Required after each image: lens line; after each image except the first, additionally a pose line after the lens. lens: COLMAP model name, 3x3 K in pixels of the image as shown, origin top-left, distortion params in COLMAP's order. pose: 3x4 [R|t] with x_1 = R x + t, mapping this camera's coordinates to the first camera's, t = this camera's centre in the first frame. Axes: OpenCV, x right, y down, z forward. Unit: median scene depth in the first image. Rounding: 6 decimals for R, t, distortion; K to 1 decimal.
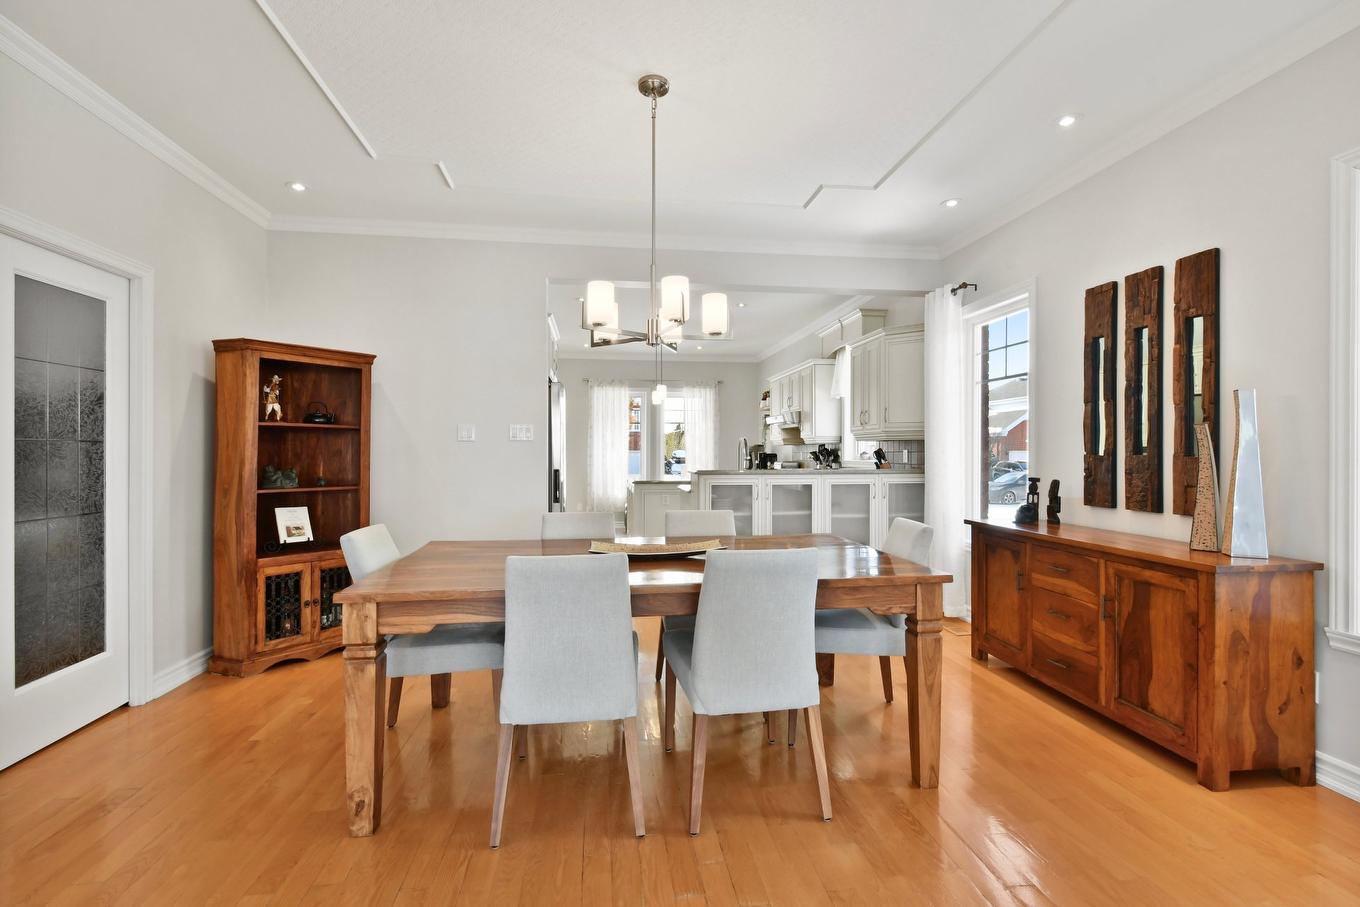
lens RADIAL K [[626.2, 0, 686.8], [0, 626.2, 450.3], [0, 0, 1]] dist [0.000845, 0.000439]
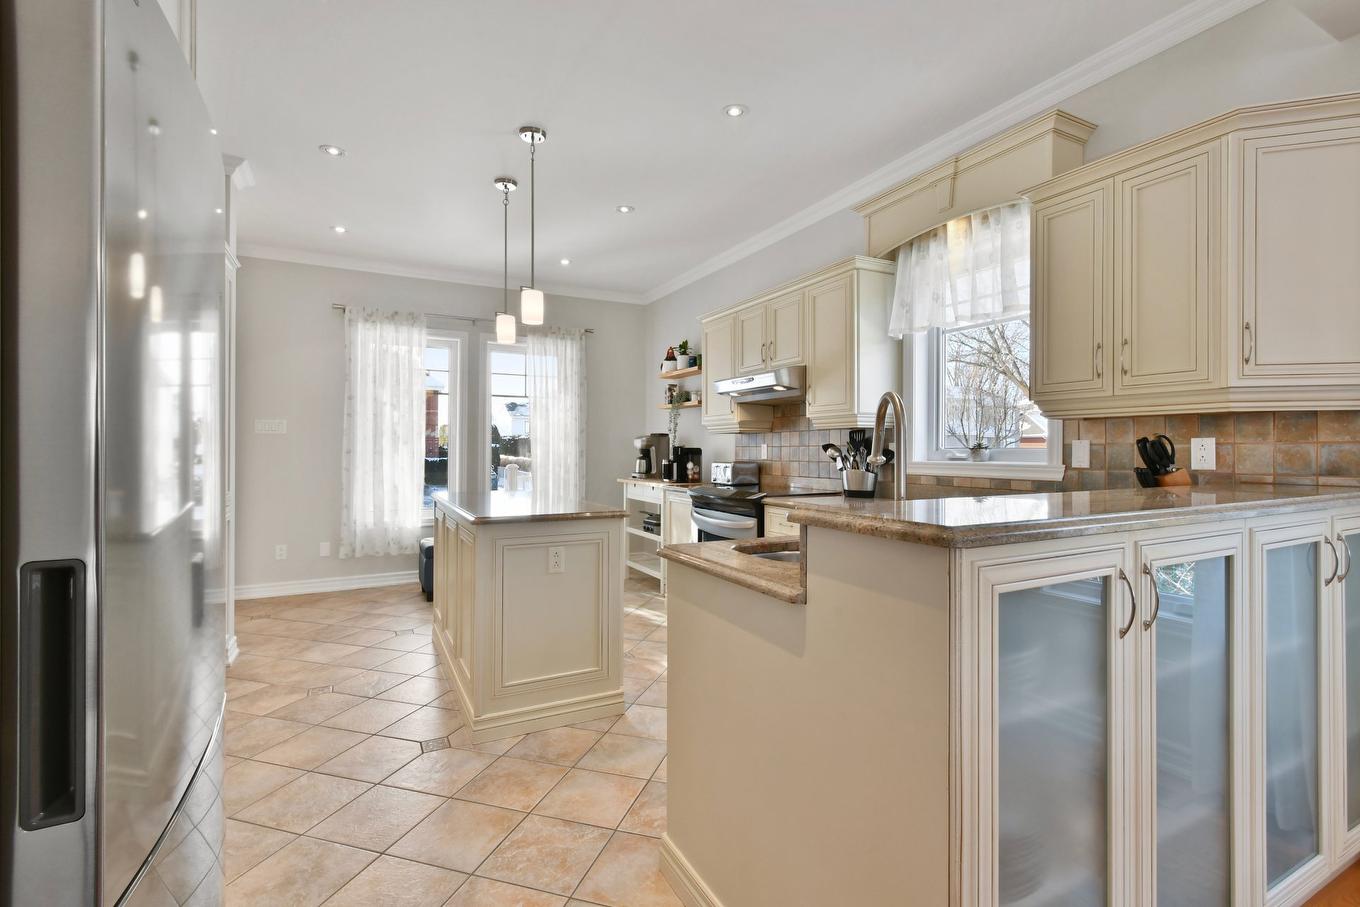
lens RADIAL K [[626.2, 0, 686.8], [0, 626.2, 450.3], [0, 0, 1]] dist [0.000845, 0.000439]
pose [[0.941342, 0.003979, 0.337432, -0.119086], [-0.005424, 0.999980, 0.003339, 0.008511], [-0.337412, -0.004974, 0.941344, 0.760465]]
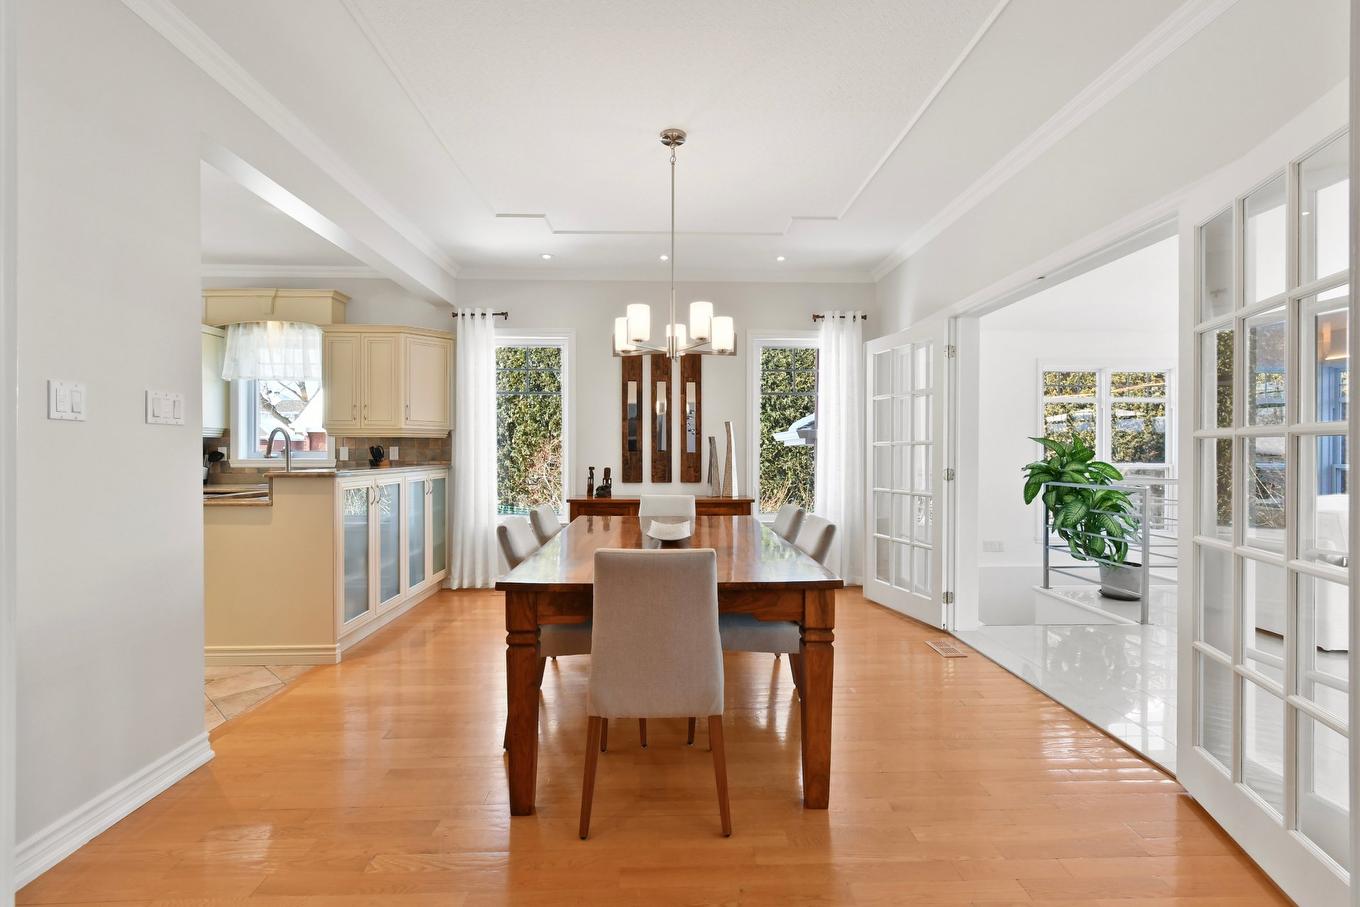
lens RADIAL K [[615.1, 0, 680.0], [0, 615.1, 453.5], [0, 0, 1]] dist [0.000266, 0.000063]
pose [[0.111139, 0.001326, 0.993804, -0.623075], [-0.003878, 0.999992, -0.000900, 0.009631], [-0.993797, -0.003754, 0.111143, 0.447497]]
